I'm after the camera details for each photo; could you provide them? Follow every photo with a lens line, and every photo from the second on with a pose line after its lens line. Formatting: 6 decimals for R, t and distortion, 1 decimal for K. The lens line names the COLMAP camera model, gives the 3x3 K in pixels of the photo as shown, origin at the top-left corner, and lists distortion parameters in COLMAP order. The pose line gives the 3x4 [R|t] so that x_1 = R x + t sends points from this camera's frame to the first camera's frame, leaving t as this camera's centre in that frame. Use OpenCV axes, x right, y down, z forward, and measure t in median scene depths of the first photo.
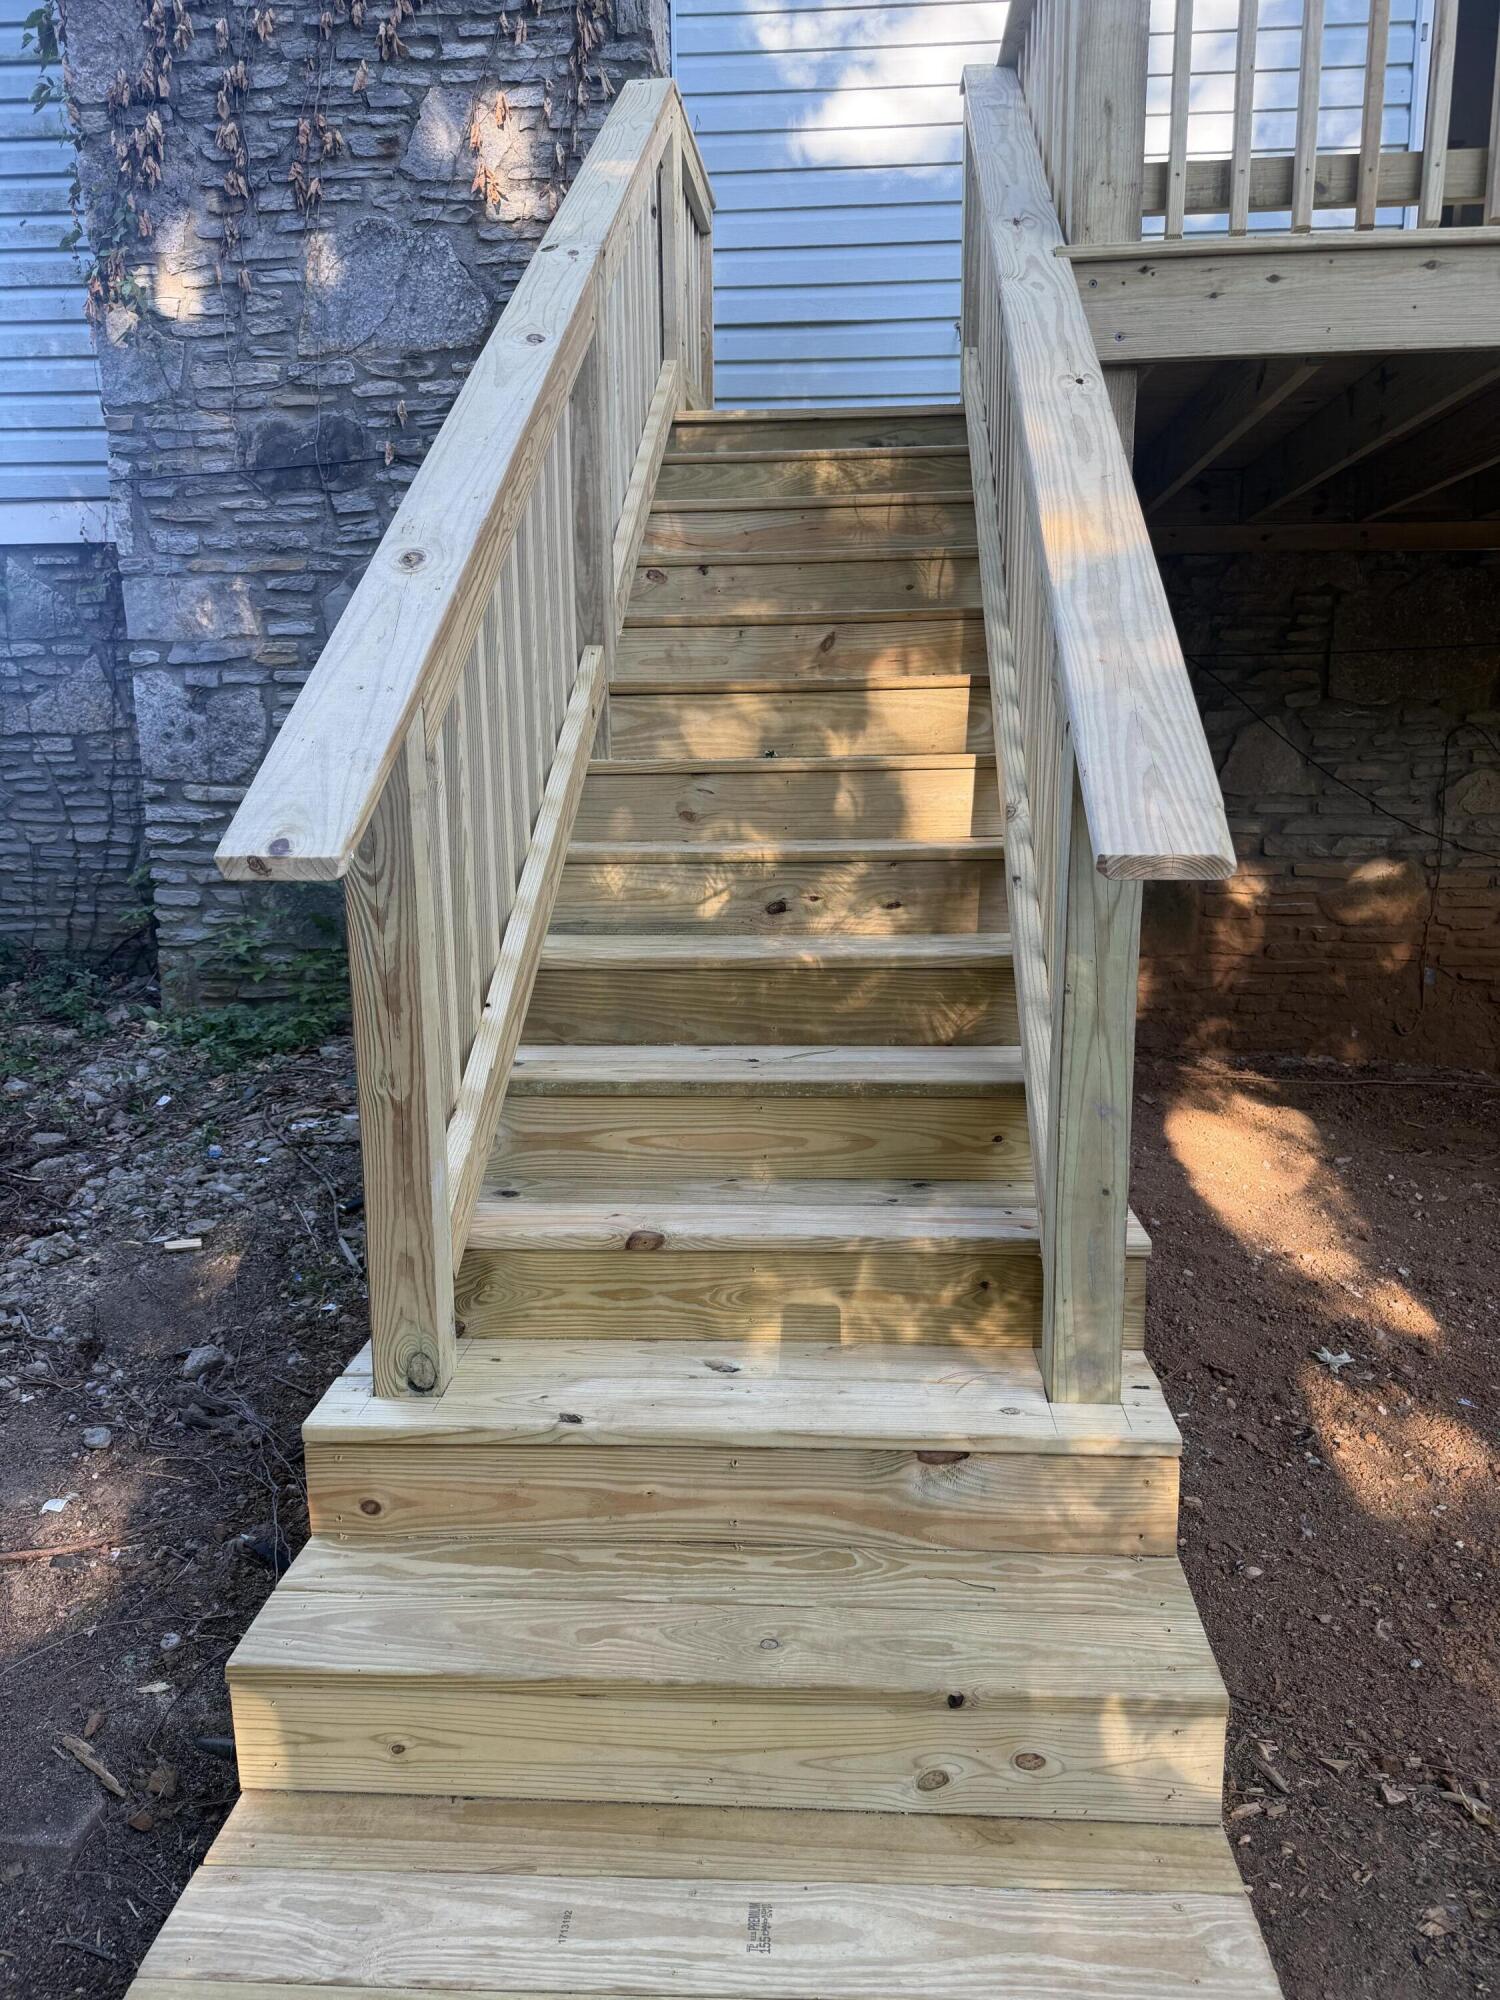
lens RADIAL K [[1429.2, 0, 732.7], [0, 1429.2, 992.6], [0, 0, 1]] dist [0.052267, -0.049692]
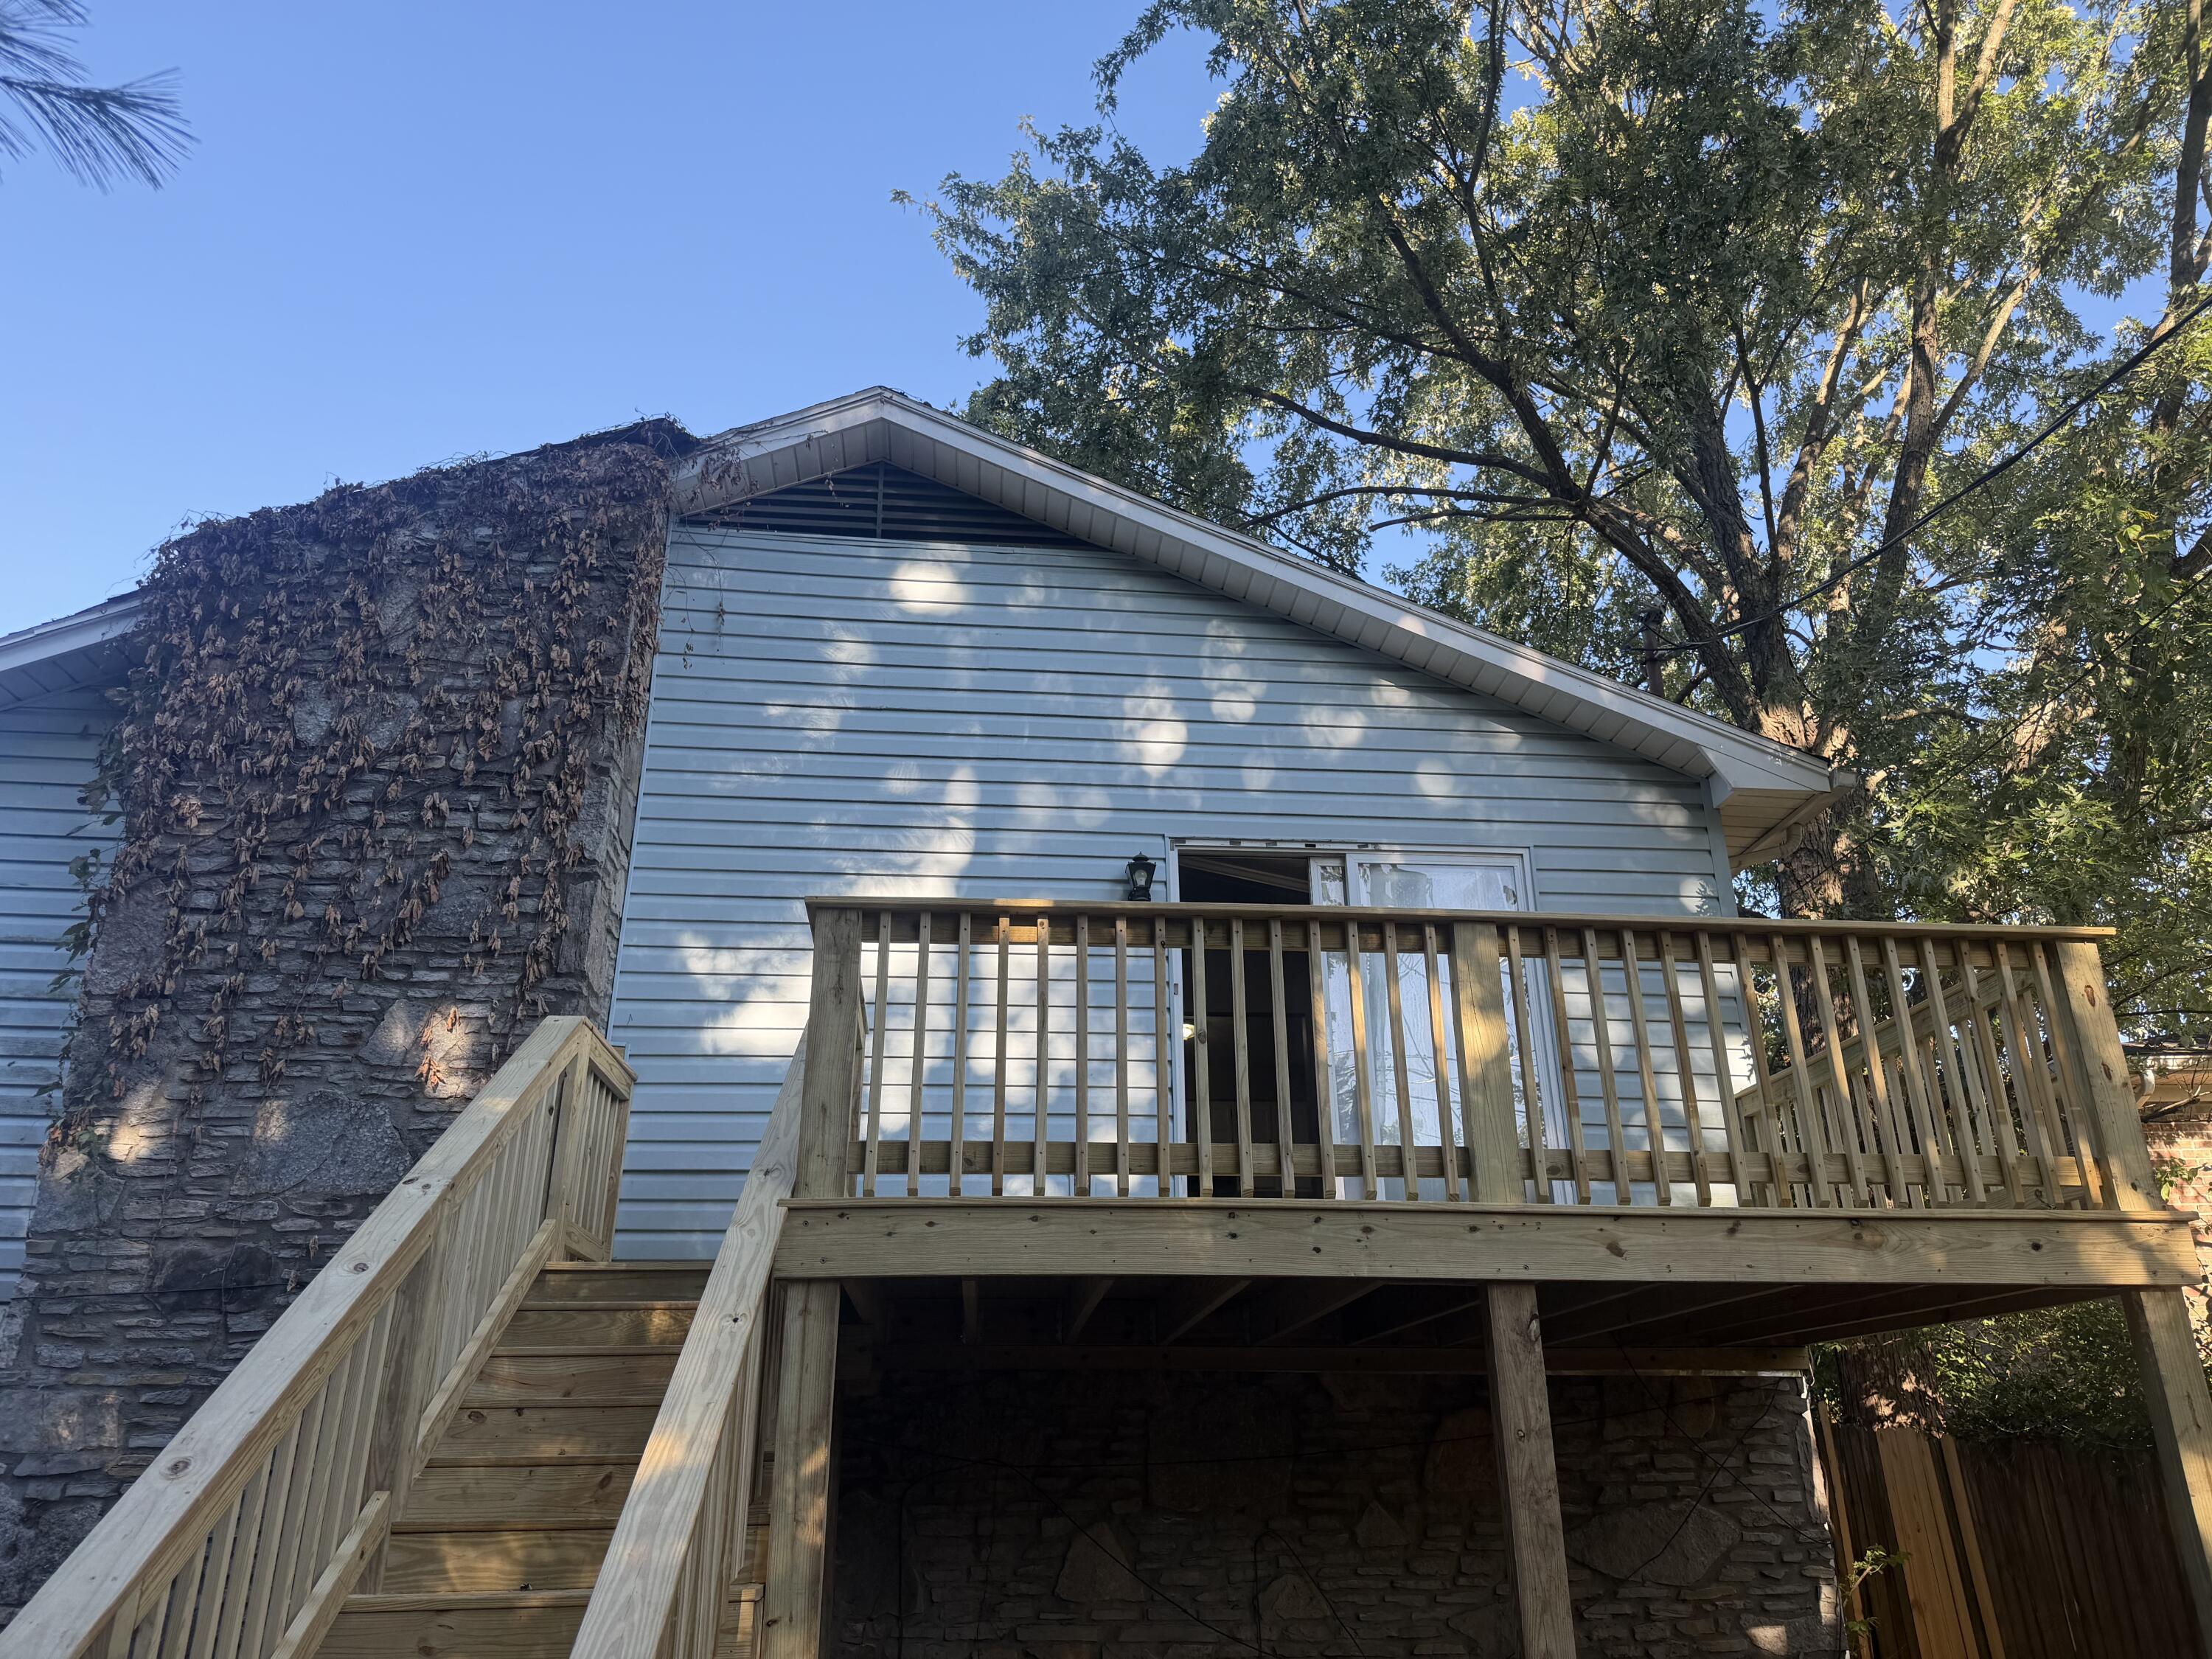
lens RADIAL K [[1580.6, 0, 1116.9], [0, 1580.6, 816.5], [0, 0, 1]] dist [0.052267, -0.049692]
pose [[0.982638, 0.073743, 0.170247, 0.159905], [0.030956, 0.839589, -0.542339, 0.020748], [-0.182931, 0.538194, 0.822730, -0.352803]]
